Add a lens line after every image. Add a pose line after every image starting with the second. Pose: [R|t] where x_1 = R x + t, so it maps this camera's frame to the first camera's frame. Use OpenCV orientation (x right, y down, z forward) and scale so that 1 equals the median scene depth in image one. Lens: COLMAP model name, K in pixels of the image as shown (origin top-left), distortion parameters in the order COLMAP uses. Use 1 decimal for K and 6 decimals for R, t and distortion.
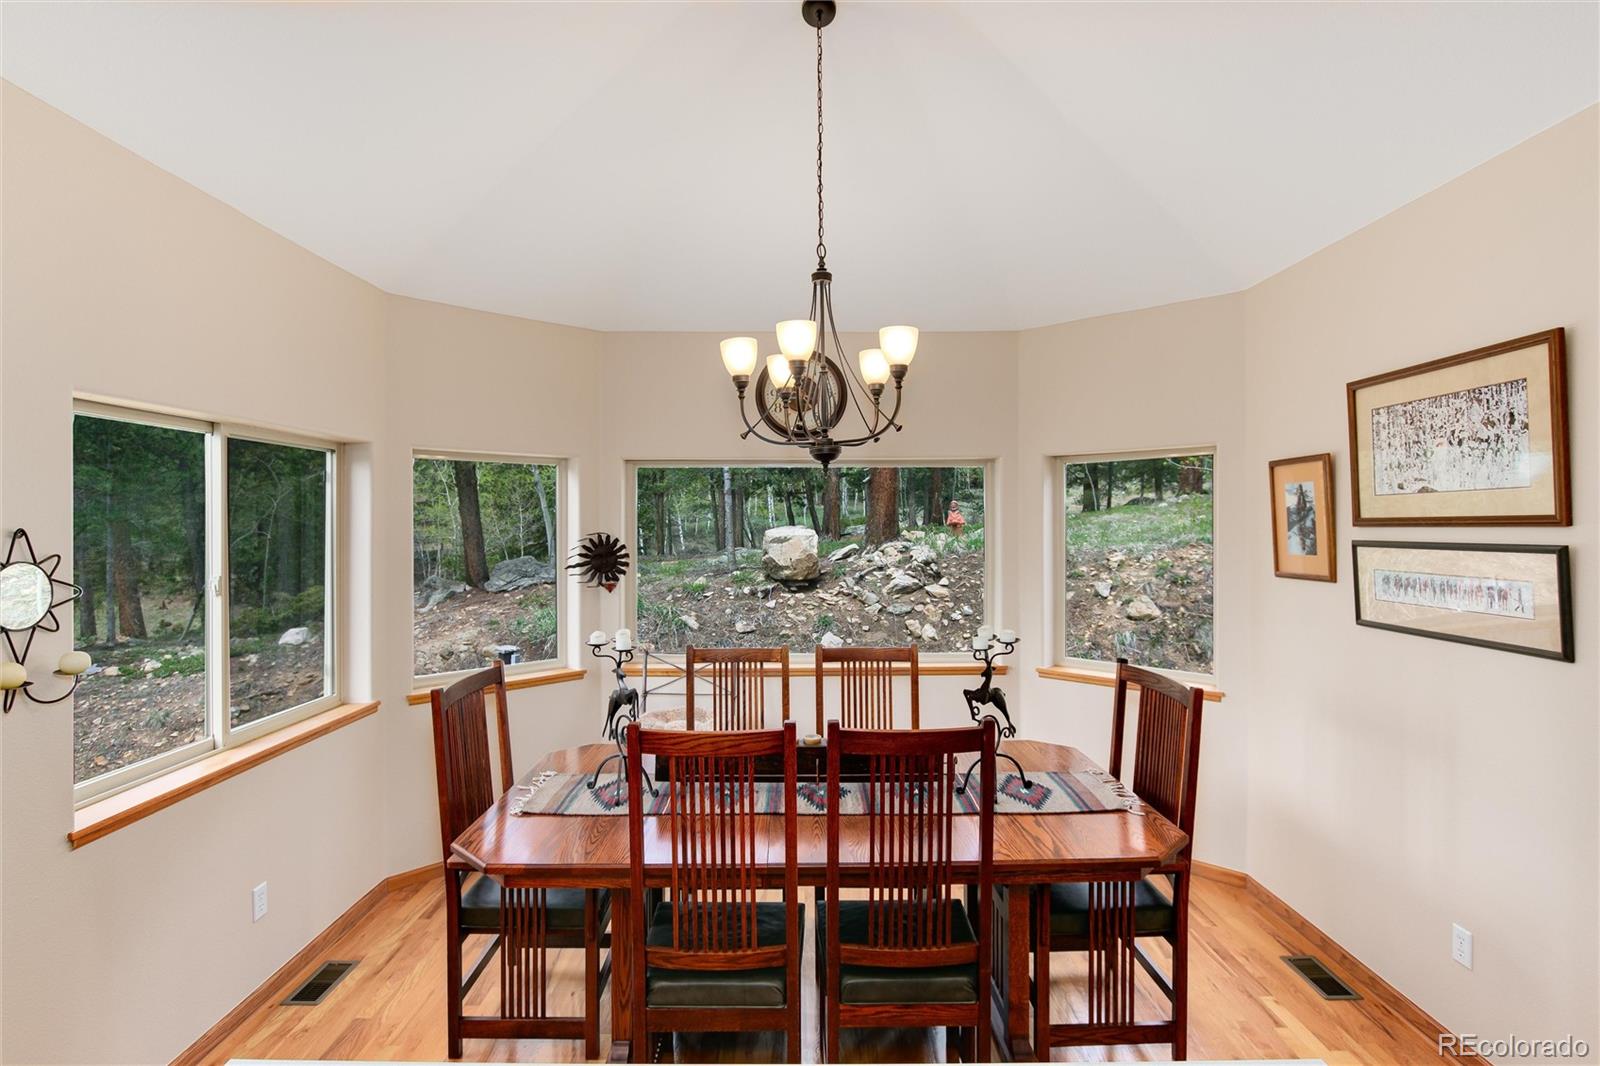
lens RADIAL K [[826.1, 0, 803.6], [0, 826.1, 521.8], [0, 0, 1]] dist [-0.003816, 0.001387]
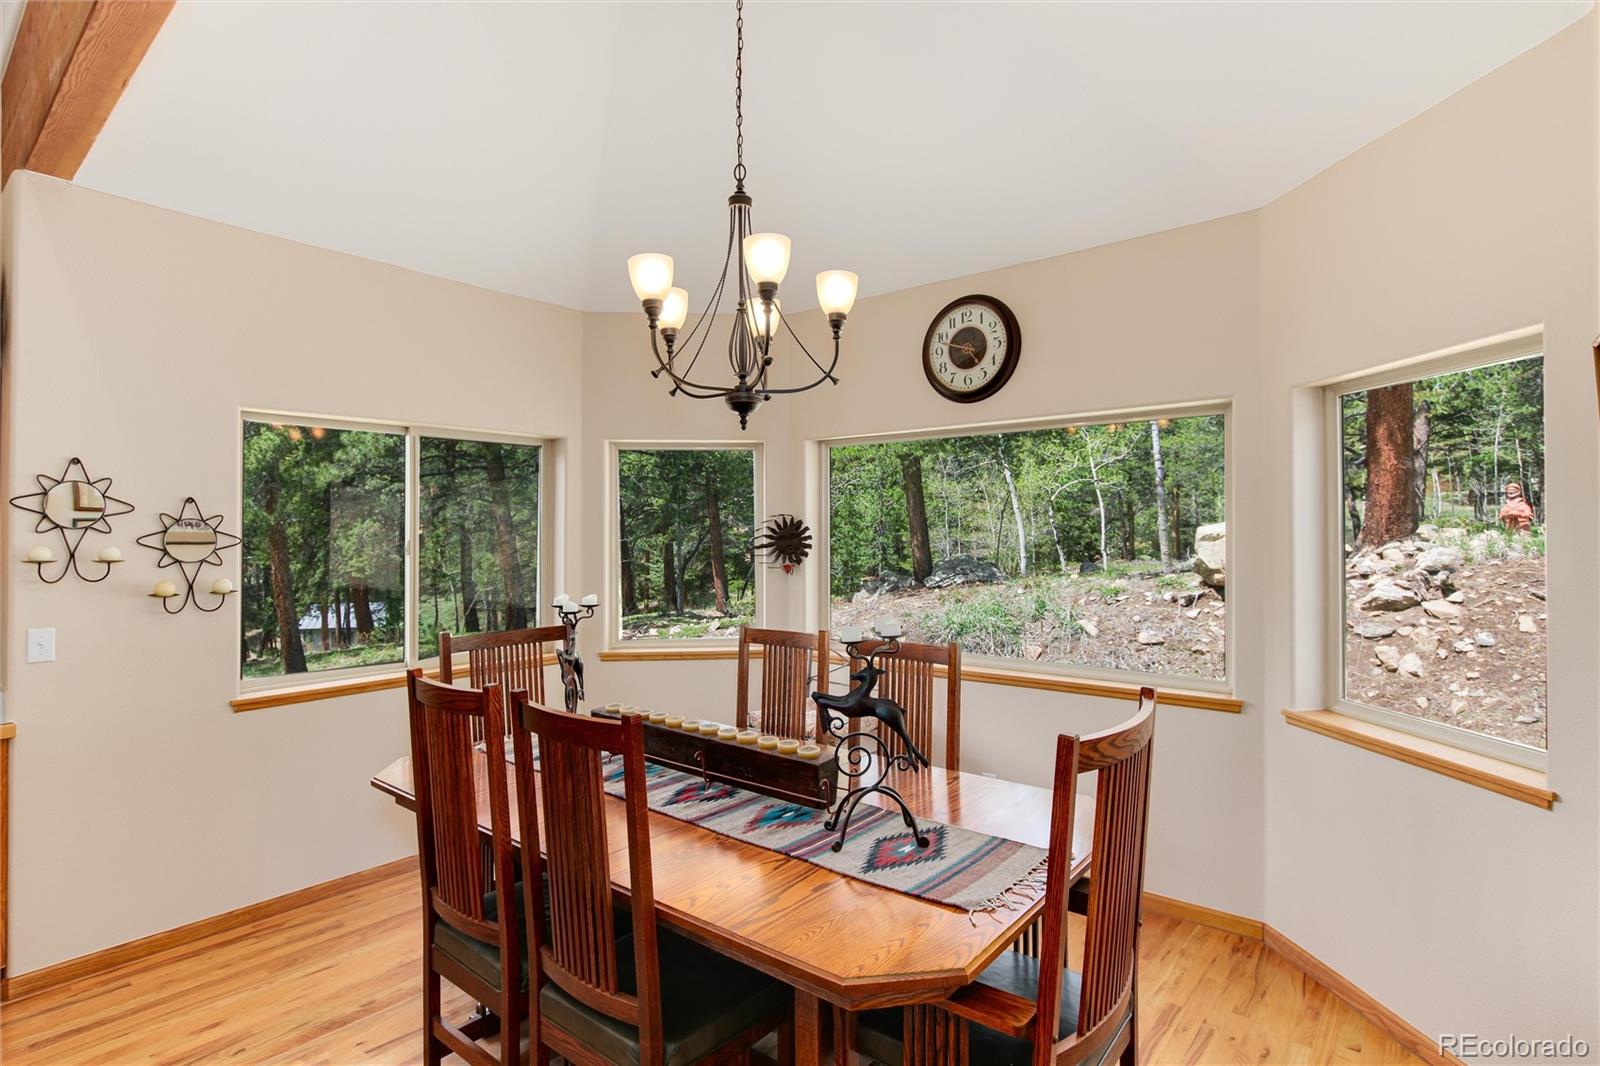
lens RADIAL K [[807.3, 0, 804.4], [0, 807.3, 528.2], [0, 0, 1]] dist [-0.011153, -0.000351]
pose [[0.766155, -0.004746, -0.642639, 0.399148], [0.002551, 0.999987, -0.004344, 0.033724], [0.642651, 0.001689, 0.766157, 0.257306]]
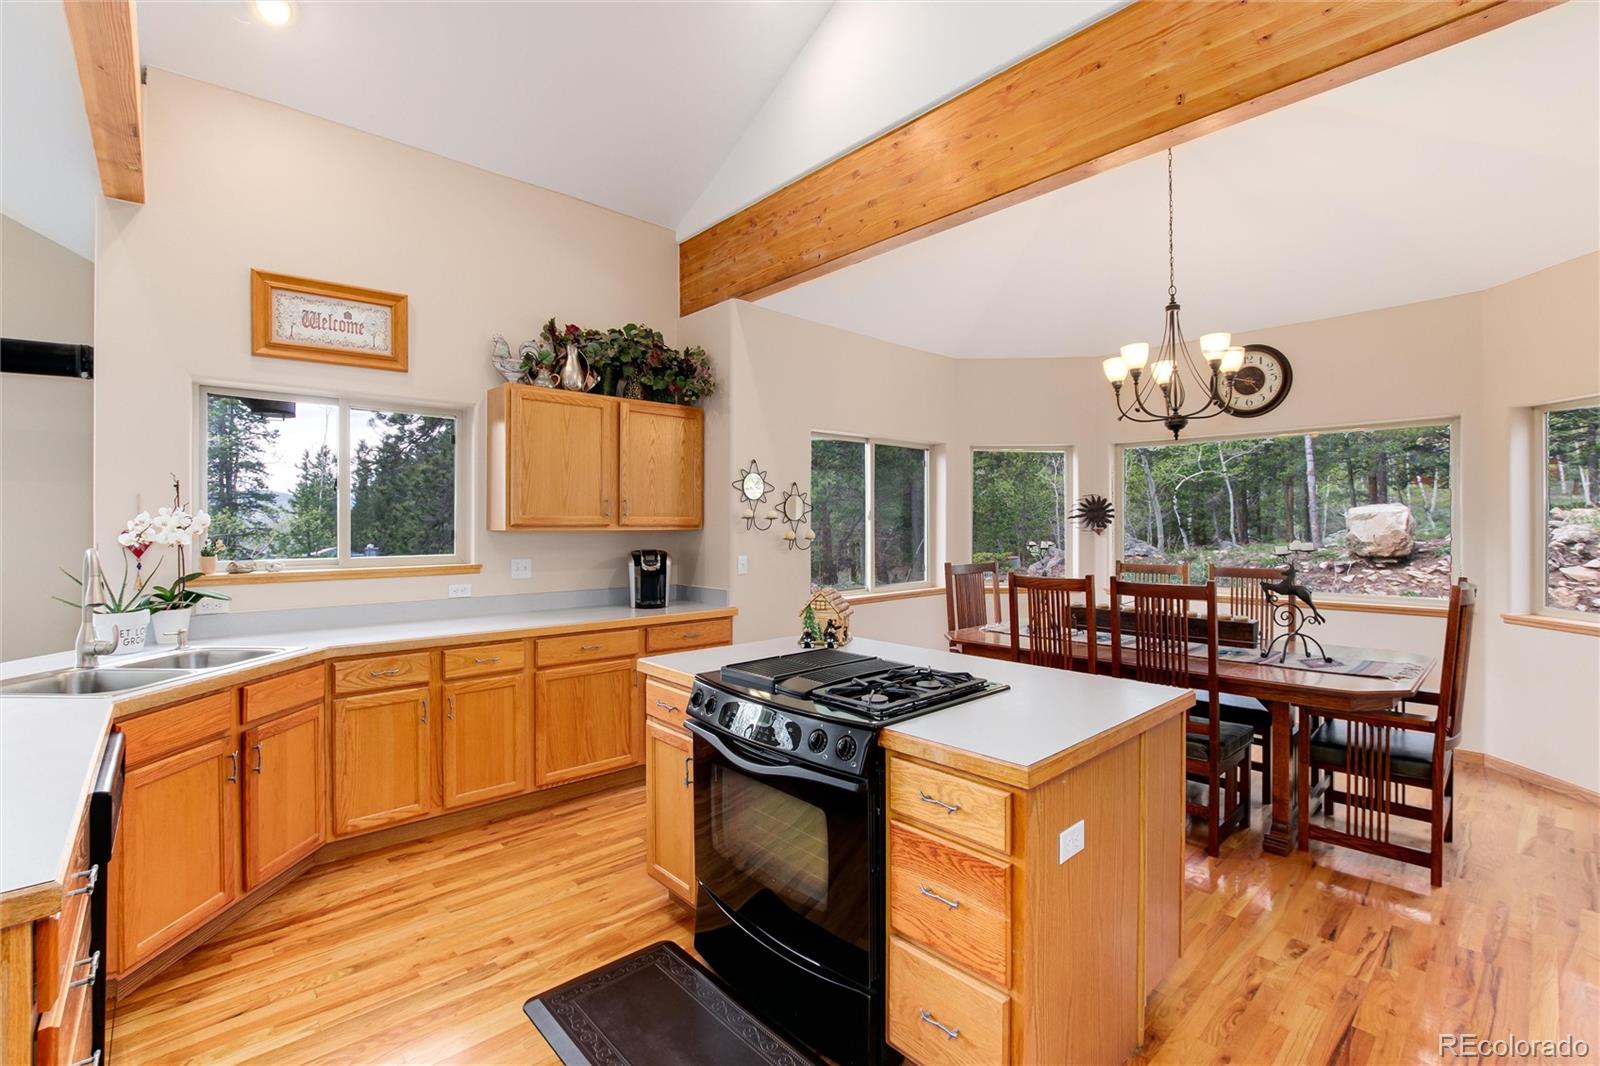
lens RADIAL K [[734.3, 0, 799.8], [0, 734.3, 523.3], [0, 0, 1]] dist [-0.018911, 0.004382]
pose [[0.681248, 0.000769, -0.732052, 0.343757], [0.001491, 0.999996, 0.002438, 0.059254], [0.732051, -0.002753, 0.681244, -0.259015]]
